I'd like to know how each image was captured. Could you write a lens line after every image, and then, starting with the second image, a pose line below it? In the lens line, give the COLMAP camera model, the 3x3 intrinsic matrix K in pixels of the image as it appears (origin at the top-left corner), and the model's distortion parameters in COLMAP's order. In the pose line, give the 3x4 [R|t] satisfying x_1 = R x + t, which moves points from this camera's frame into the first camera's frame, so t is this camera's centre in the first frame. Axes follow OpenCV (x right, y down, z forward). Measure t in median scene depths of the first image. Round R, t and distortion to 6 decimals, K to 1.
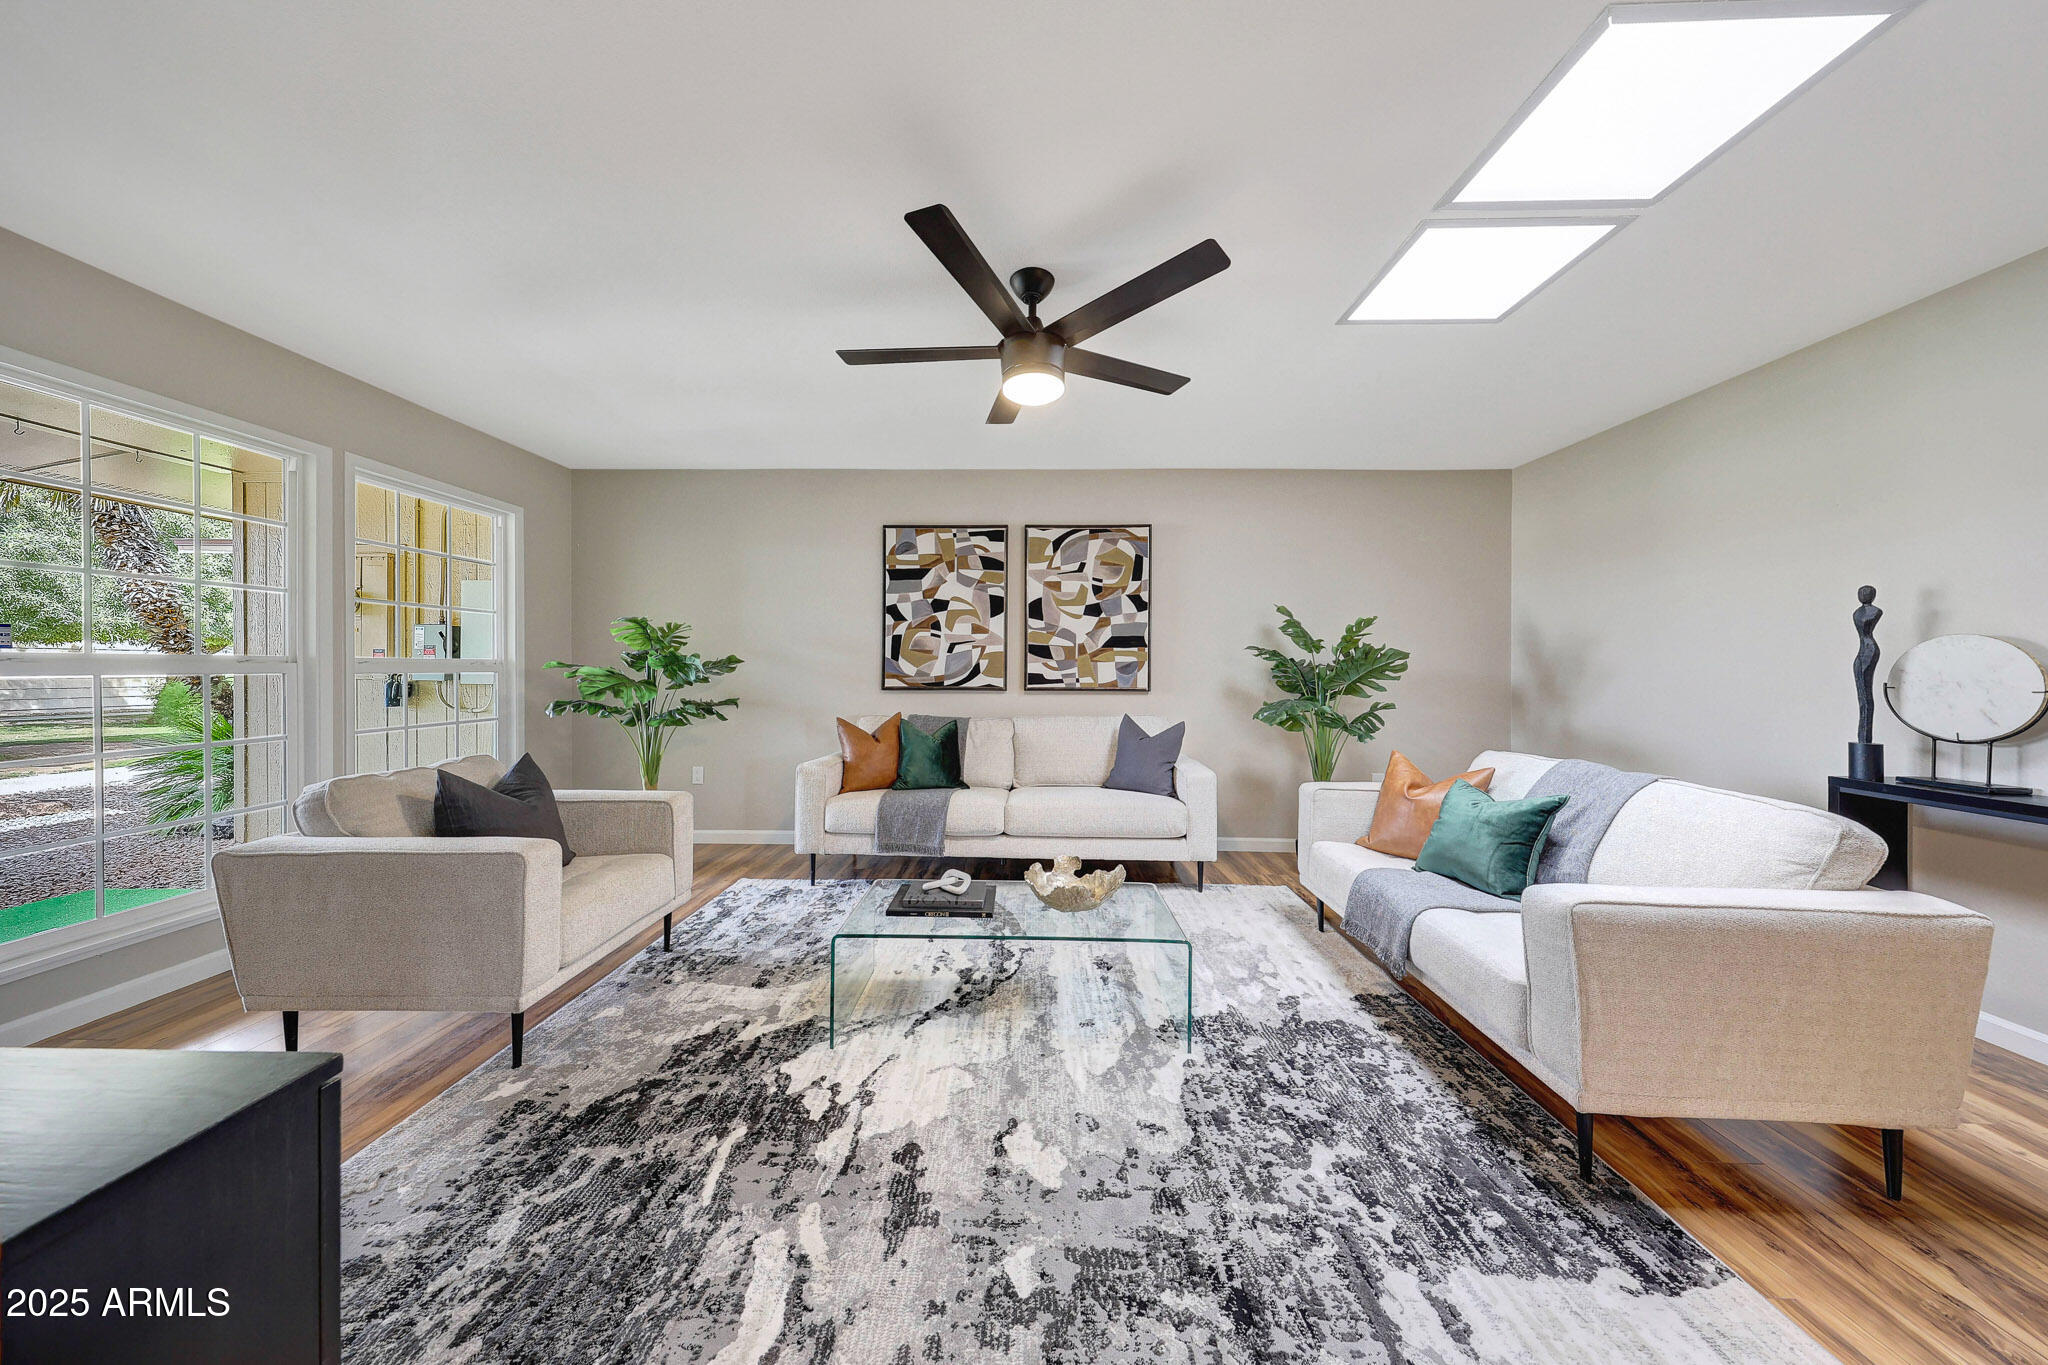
lens RADIAL K [[628.0, 0, 1014.8], [0, 628.0, 664.0], [0, 0, 1]] dist [0.002312, 0.000119]
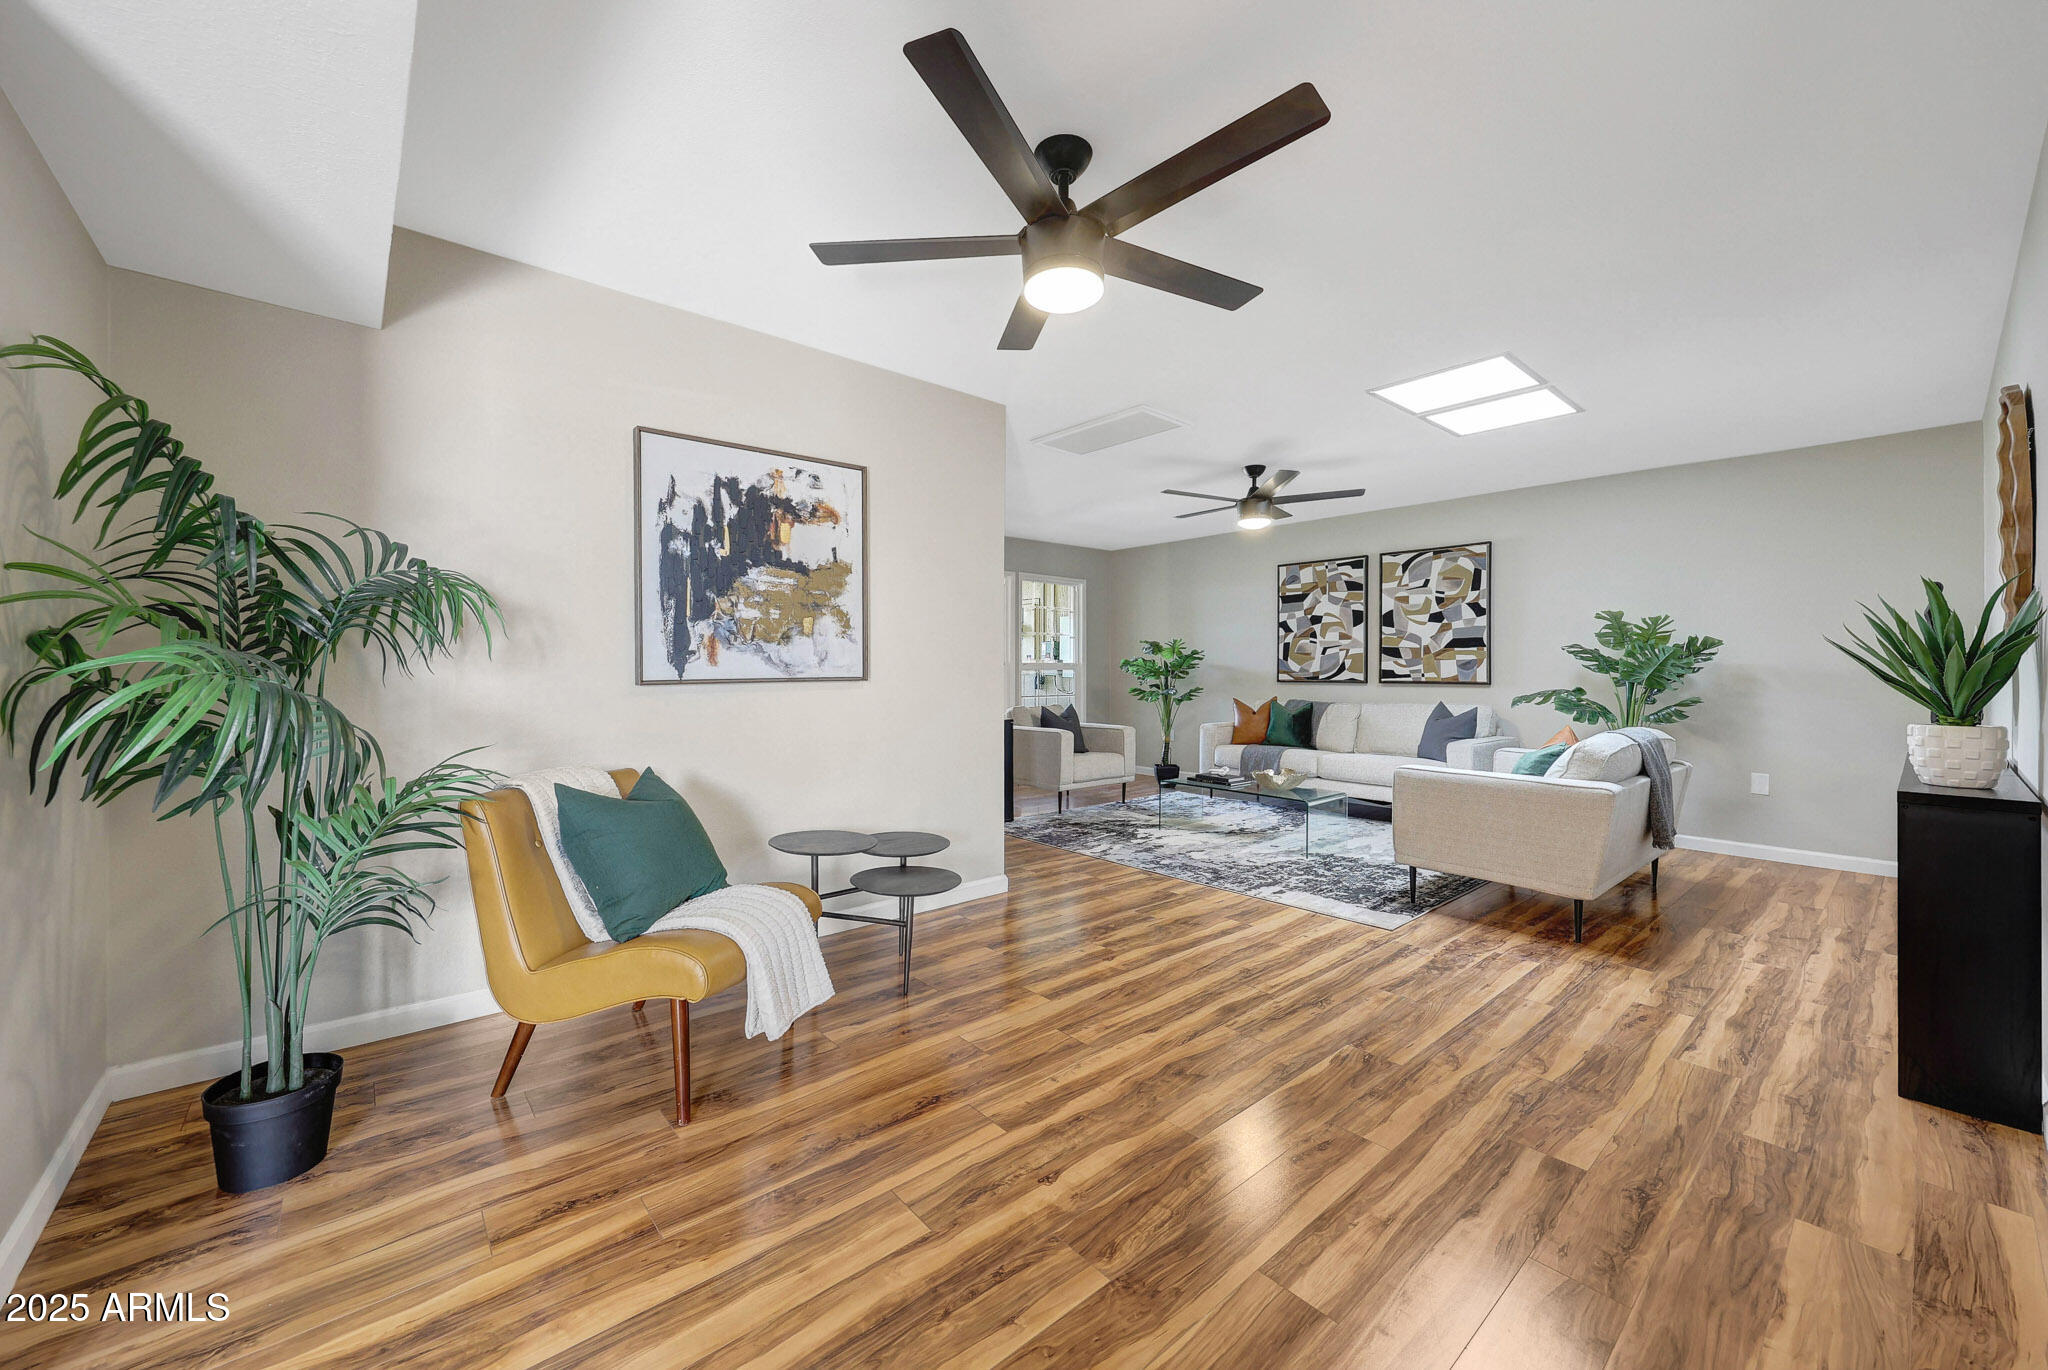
lens RADIAL K [[761.8, 0, 1004.9], [0, 761.8, 670.7], [0, 0, 1]] dist [-0.000534, 0.000050]
pose [[0.662597, -0.002227, -0.748973, 0.674665], [0.004361, 0.999990, 0.000884, 0.012383], [0.748964, -0.003852, 0.662600, -0.601878]]
